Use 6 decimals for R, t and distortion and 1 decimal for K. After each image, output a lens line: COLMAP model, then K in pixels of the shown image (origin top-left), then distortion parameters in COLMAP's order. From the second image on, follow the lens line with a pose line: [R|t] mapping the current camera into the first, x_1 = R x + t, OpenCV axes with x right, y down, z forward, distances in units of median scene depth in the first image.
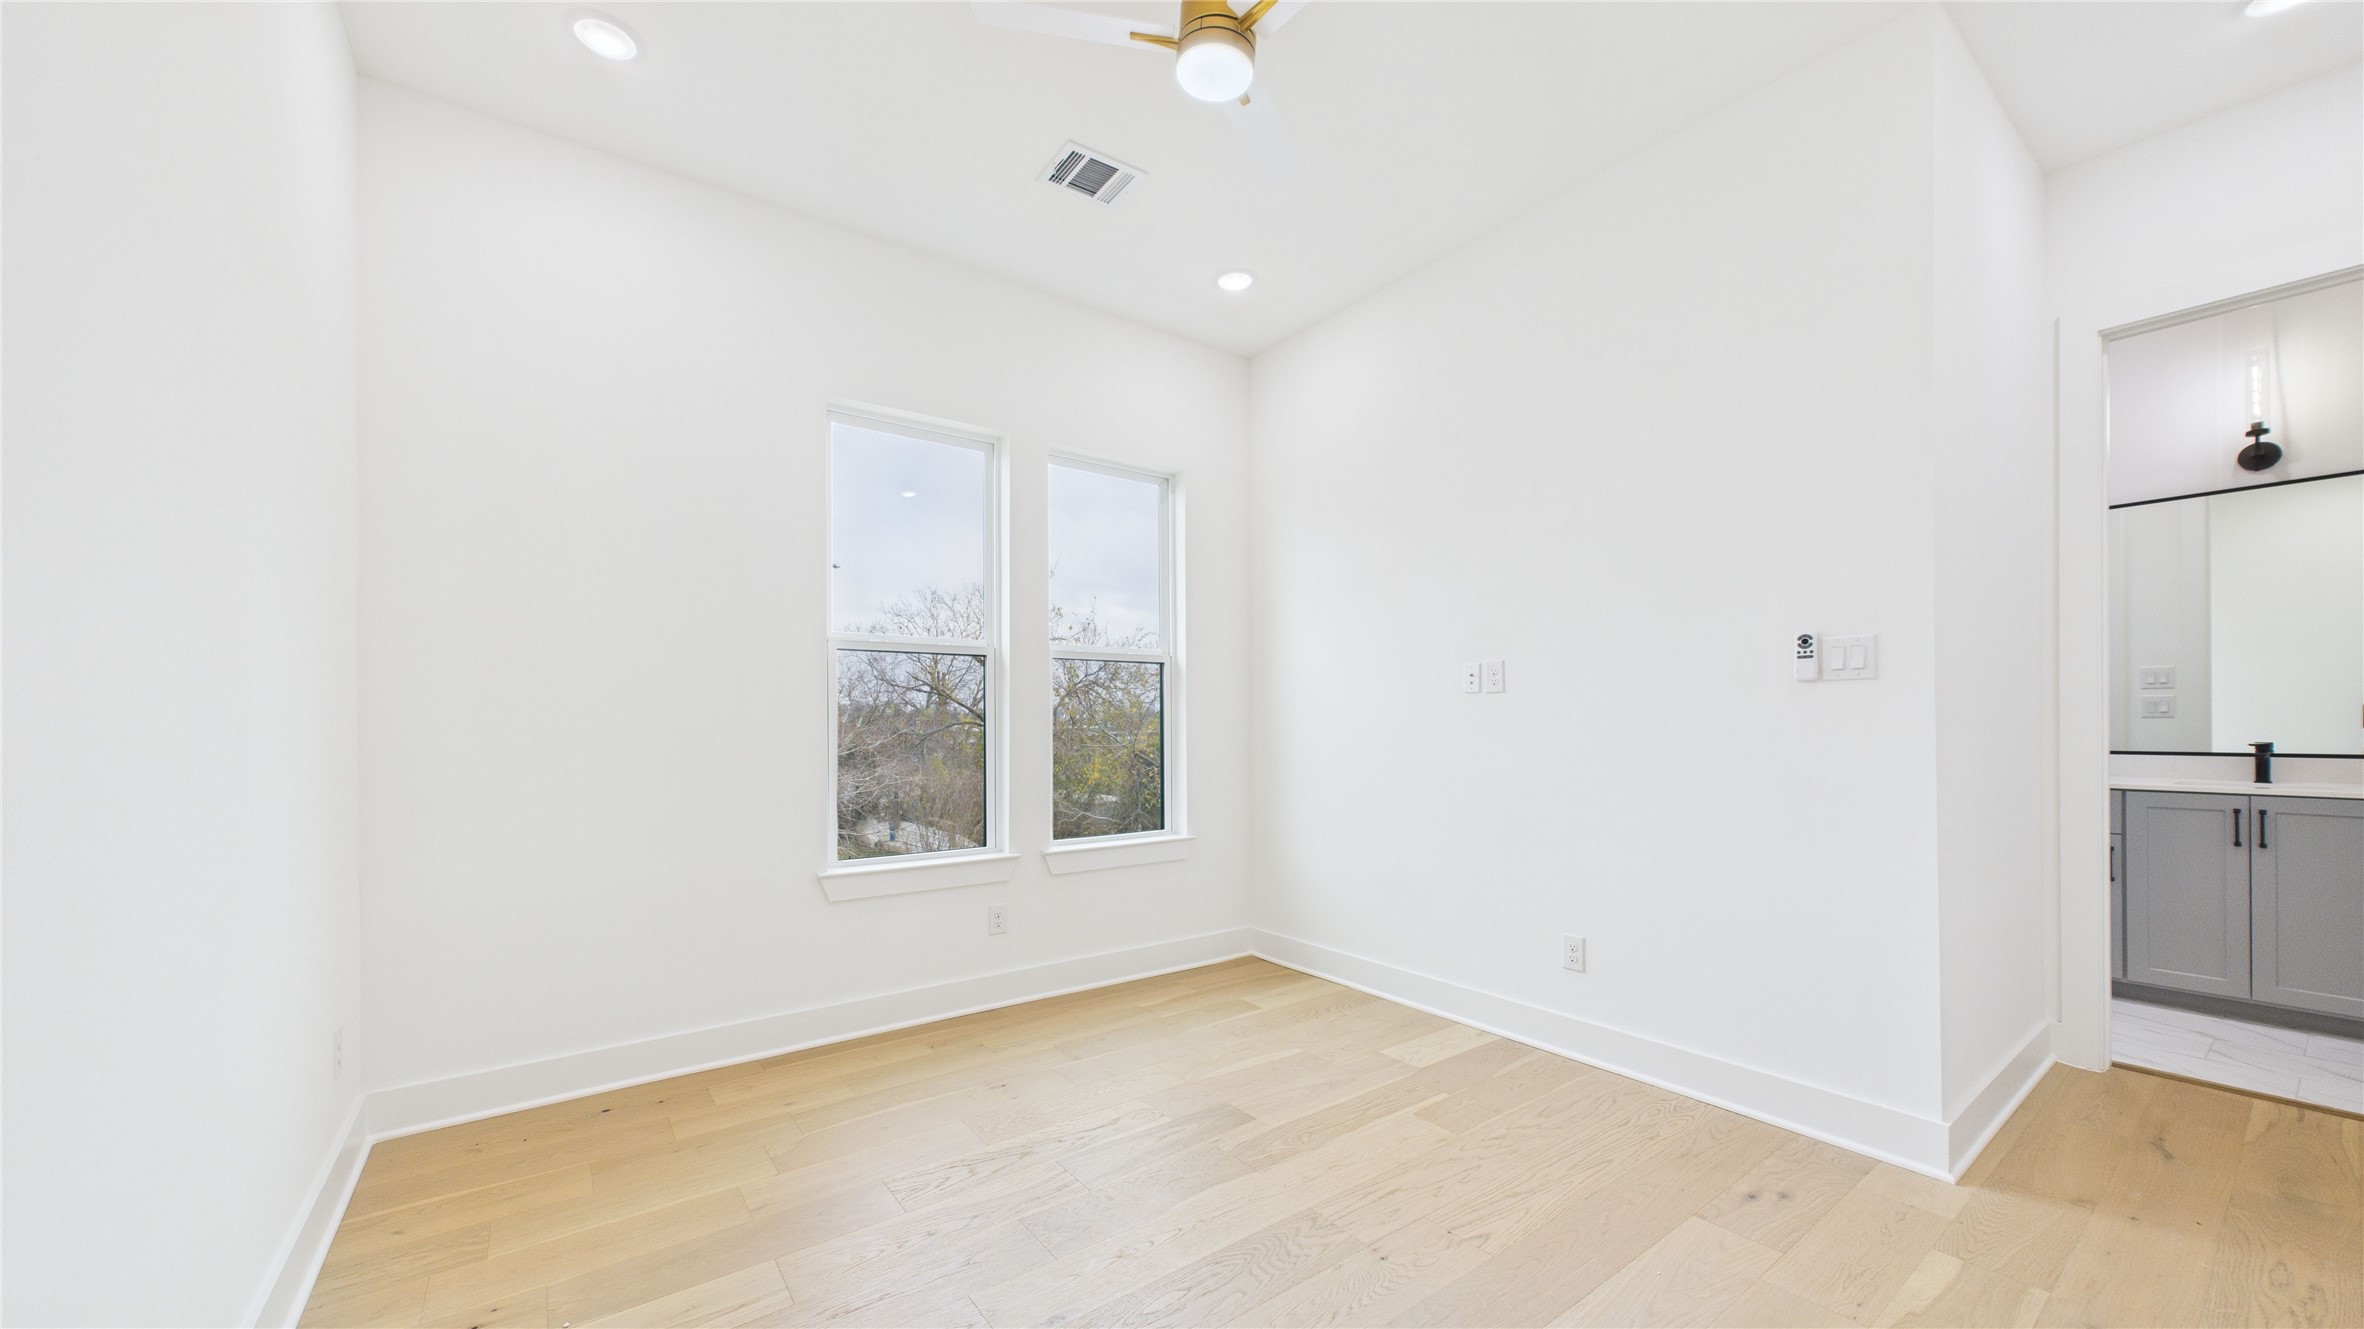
lens RADIAL K [[868.9, 0, 1185.9], [0, 868.9, 721.1], [0, 0, 1]] dist [0.001612, 0.000001]
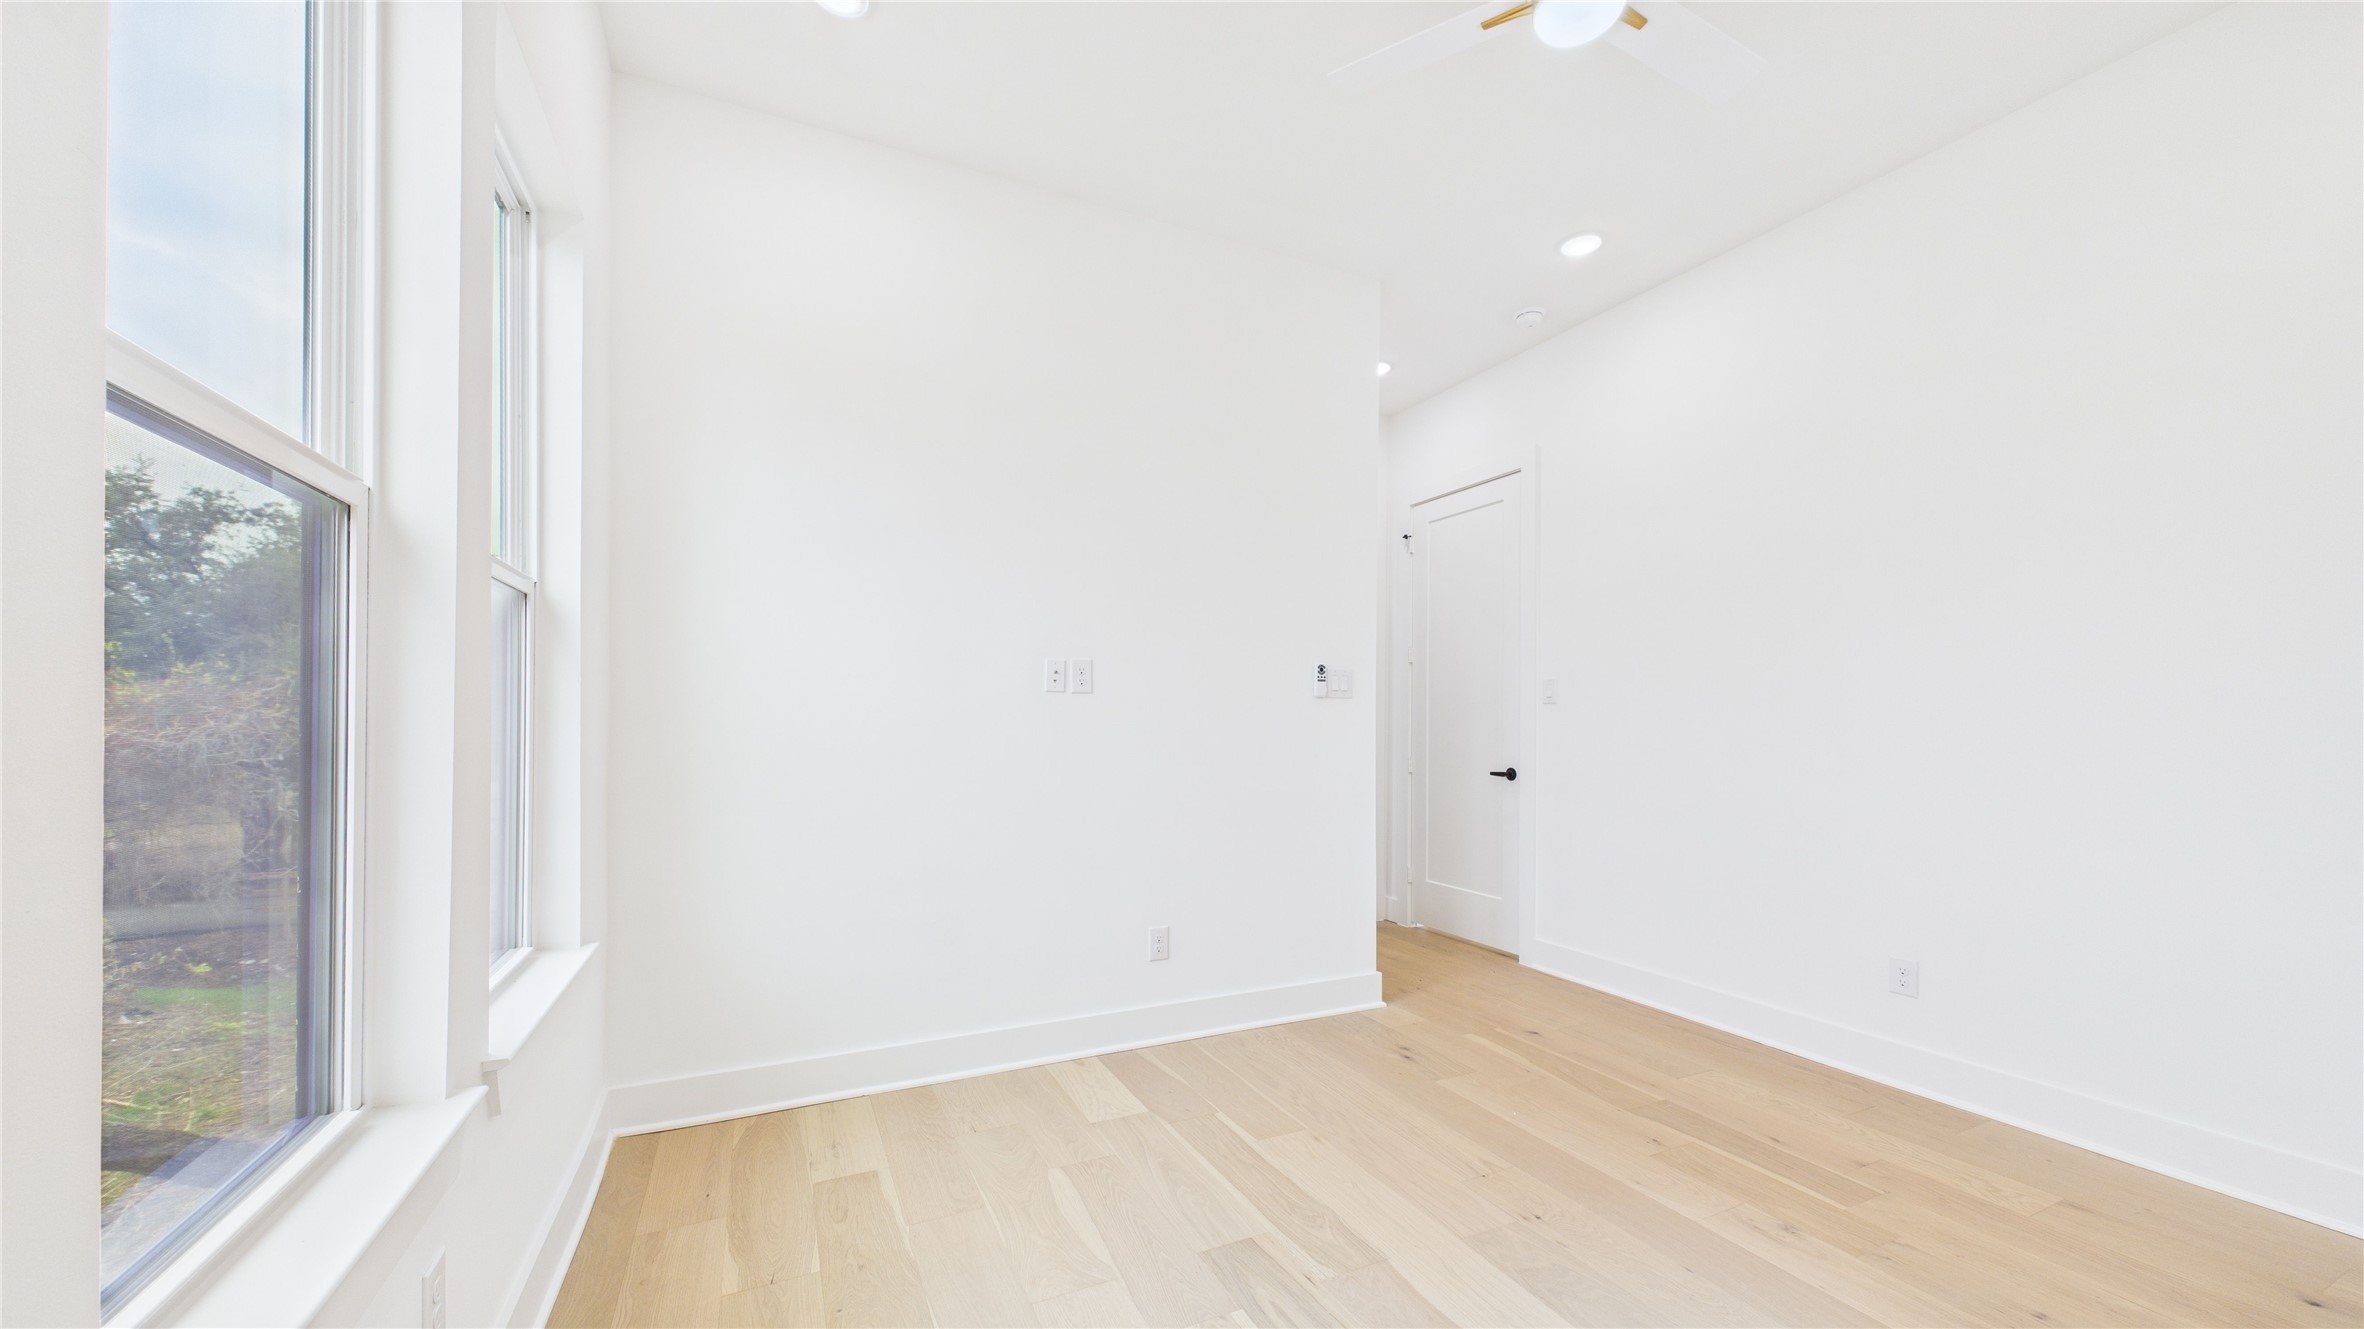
lens RADIAL K [[868.9, 0, 1185.9], [0, 868.9, 721.1], [0, 0, 1]] dist [0.001612, 0.000001]
pose [[0.186482, 0.005191, 0.982445, -0.561148], [-0.009793, 0.999946, -0.003425, -0.000556], [-0.982410, -0.008982, 0.186523, 0.739499]]
